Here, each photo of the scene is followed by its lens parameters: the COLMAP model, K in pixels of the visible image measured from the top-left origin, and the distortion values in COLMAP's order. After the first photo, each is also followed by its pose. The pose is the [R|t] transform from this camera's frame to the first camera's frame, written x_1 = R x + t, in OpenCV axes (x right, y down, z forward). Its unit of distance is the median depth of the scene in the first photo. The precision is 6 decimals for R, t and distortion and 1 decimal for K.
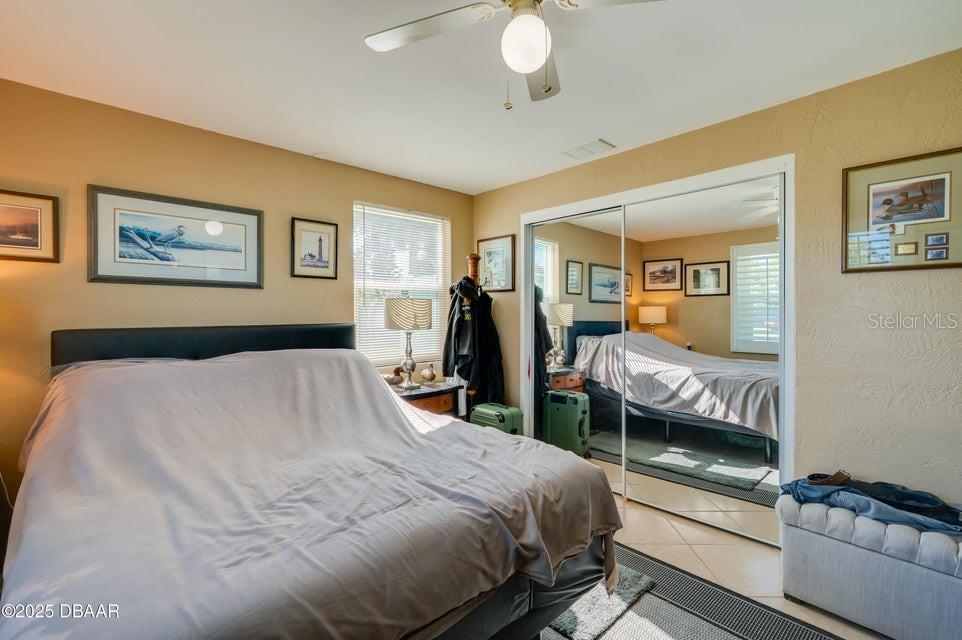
lens RADIAL K [[442.8, 0, 481.0], [0, 442.8, 320.0], [0, 0, 1]] dist [0.000325, 0.000079]
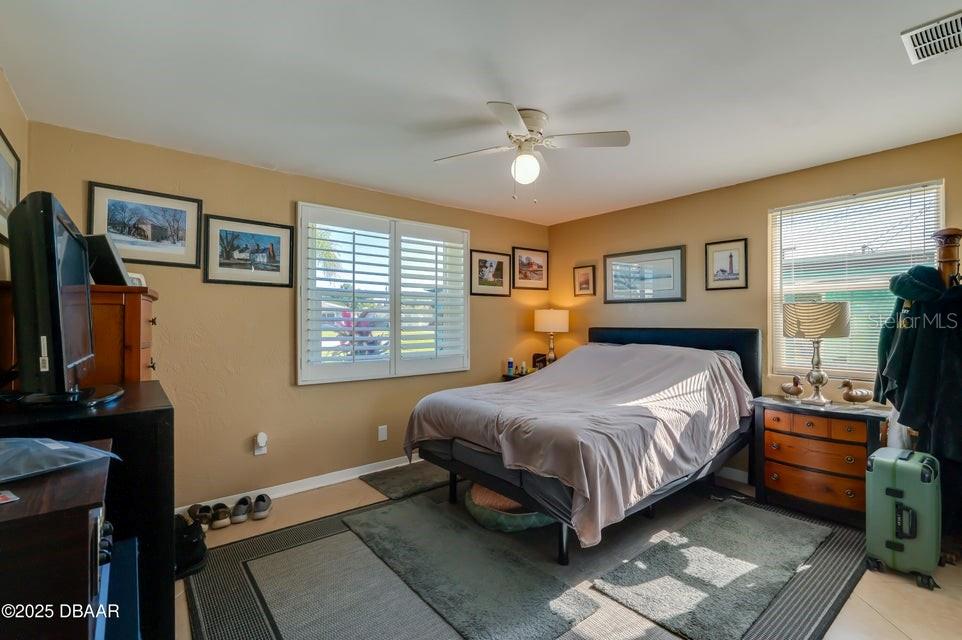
lens RADIAL K [[424.2, 0, 482.8], [0, 424.2, 323.1], [0, 0, 1]] dist [-0.003180, -0.000334]
pose [[-0.045036, 0.004256, -0.998976, 0.798748], [-0.014846, 0.999878, 0.004929, -0.001137], [0.998875, 0.015052, -0.044967, 0.414148]]
